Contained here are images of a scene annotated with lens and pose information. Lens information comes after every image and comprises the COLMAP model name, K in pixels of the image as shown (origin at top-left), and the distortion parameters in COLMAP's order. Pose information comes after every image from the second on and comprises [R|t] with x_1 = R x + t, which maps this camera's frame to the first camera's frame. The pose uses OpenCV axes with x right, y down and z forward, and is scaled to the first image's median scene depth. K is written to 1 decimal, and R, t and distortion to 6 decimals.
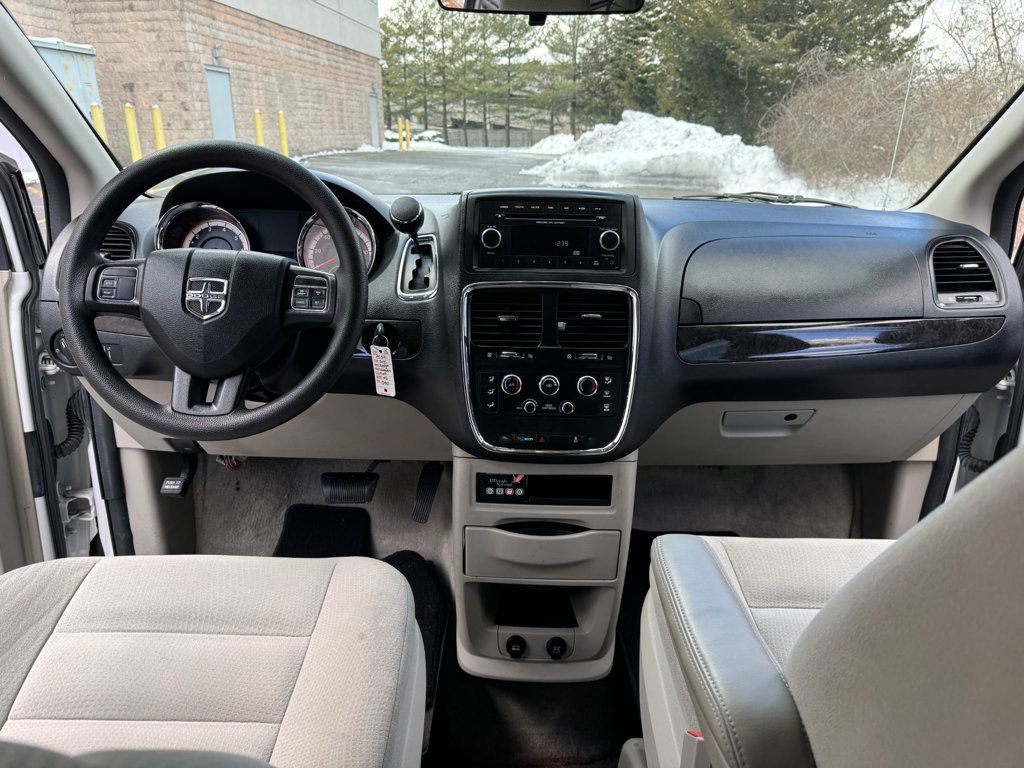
lens RADIAL K [[725.1, 0, 506.6], [0, 725.1, 386.0], [0, 0, 1]] dist [0.059342, -0.067001]
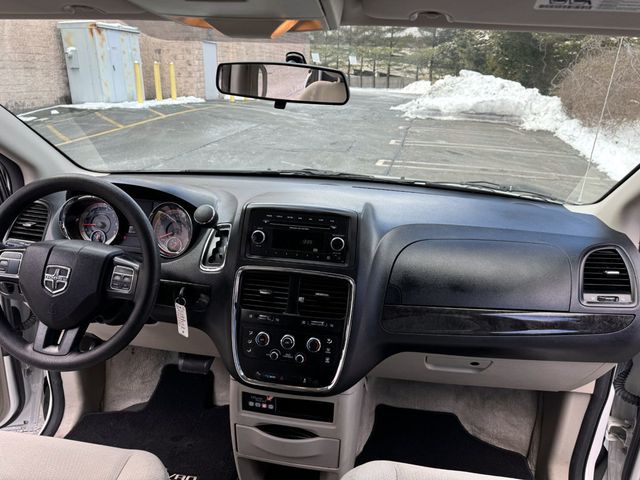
lens RADIAL K [[453.2, 0, 318.9], [0, 453.2, 238.8], [0, 0, 1]] dist [0.059342, -0.067001]
pose [[0.989528, 0.065538, -0.128602, 0.184817], [-0.064822, 0.997849, 0.009748, -0.182227], [0.128964, -0.001310, 0.991648, 0.085892]]
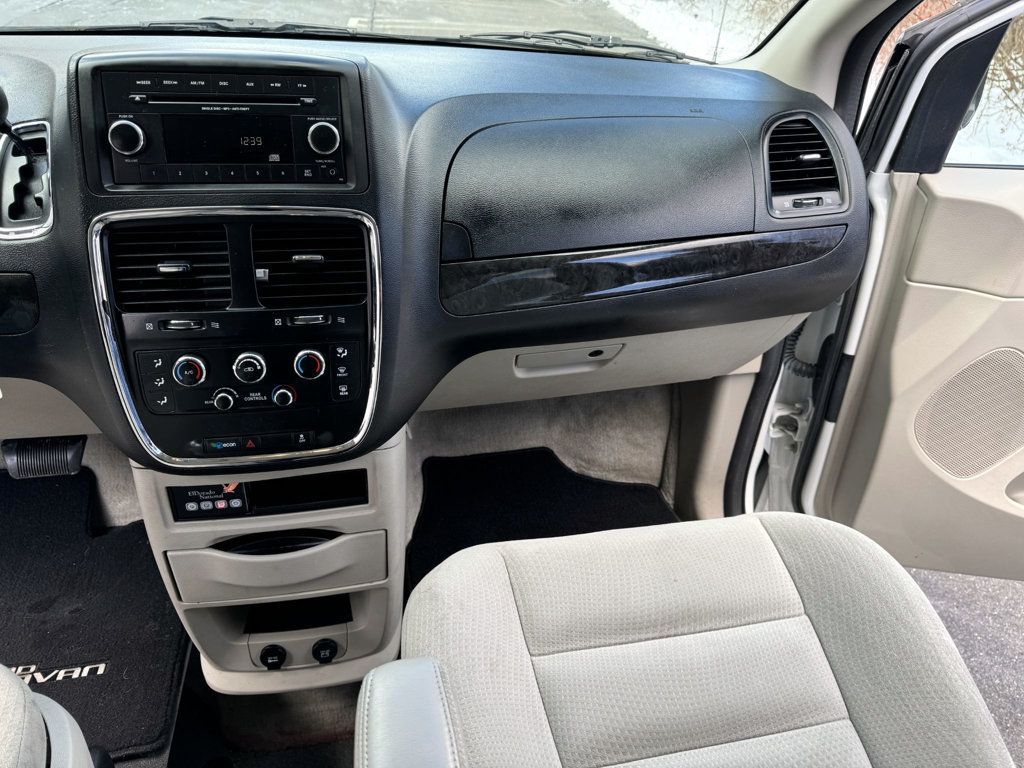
lens RADIAL K [[725.1, 0, 506.1], [0, 725.1, 385.3], [0, 0, 1]] dist [0.059342, -0.067001]
pose [[0.978324, -0.082754, 0.189827, 0.133610], [0.035305, 0.969914, 0.240873, -0.116250], [-0.204050, -0.228950, 0.951812, 0.246892]]
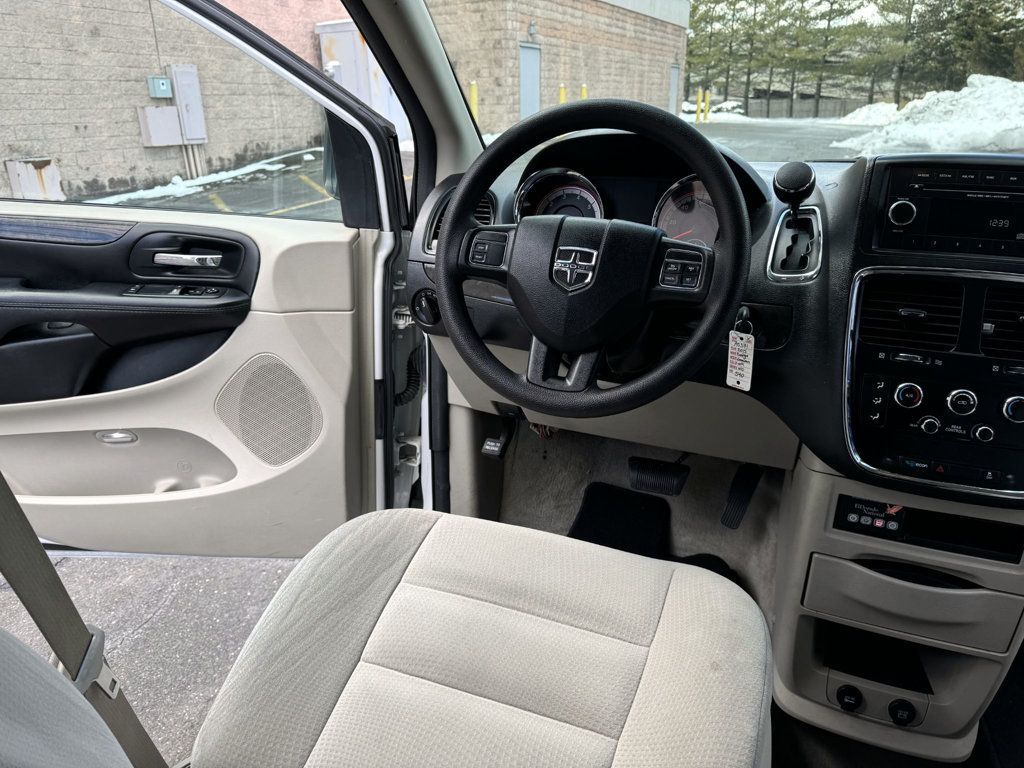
lens RADIAL K [[725.1, 0, 511.0], [0, 725.1, 382.6], [0, 0, 1]] dist [0.059342, -0.067001]
pose [[0.932930, 0.119092, -0.339792, -0.107712], [-0.109280, 0.992854, 0.047942, -0.006207], [0.343073, -0.007595, 0.939278, 0.061950]]
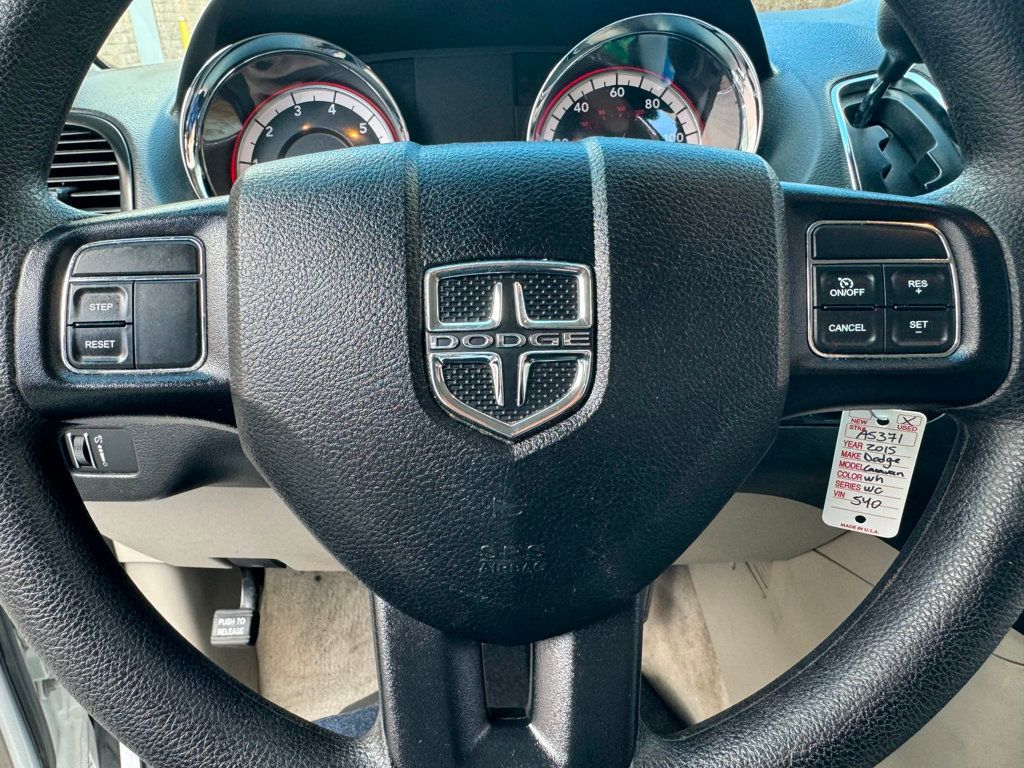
lens RADIAL K [[725.1, 0, 447.7], [0, 725.1, 386.5], [0, 0, 1]] dist [0.059342, -0.067001]
pose [[0.997909, -0.062159, -0.017710, -0.310300], [0.063823, 0.990922, 0.118321, -0.099265], [0.010194, -0.119204, 0.992817, 0.552308]]
